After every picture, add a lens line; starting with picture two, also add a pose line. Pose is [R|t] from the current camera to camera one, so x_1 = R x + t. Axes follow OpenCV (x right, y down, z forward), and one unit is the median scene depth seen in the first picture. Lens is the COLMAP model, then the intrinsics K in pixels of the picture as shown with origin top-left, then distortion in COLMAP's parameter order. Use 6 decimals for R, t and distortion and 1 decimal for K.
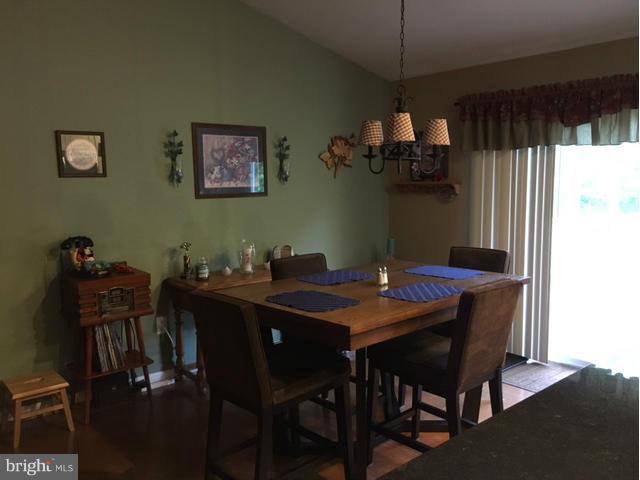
lens RADIAL K [[549.9, 0, 318.0], [0, 549.9, 240.1], [0, 0, 1]] dist [0.040435, -0.043189]
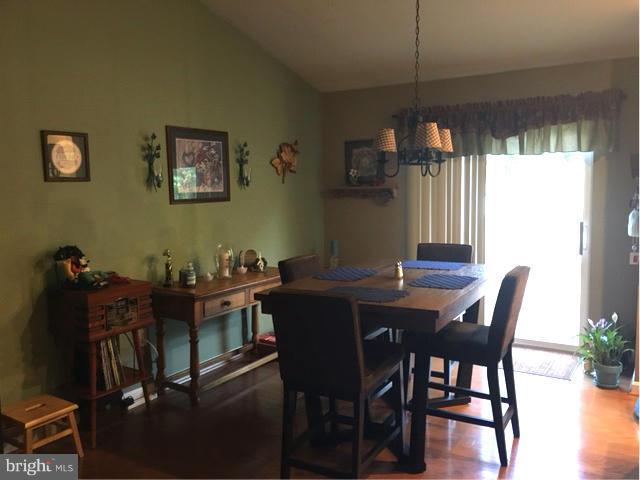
lens RADIAL K [[549.9, 0, 324.7], [0, 549.9, 239.3], [0, 0, 1]] dist [0.040435, -0.043189]
pose [[0.953284, -0.032395, 0.300333, -0.267688], [0.037401, 0.999241, -0.010932, 0.007593], [-0.299751, 0.021654, 0.953772, -0.003270]]
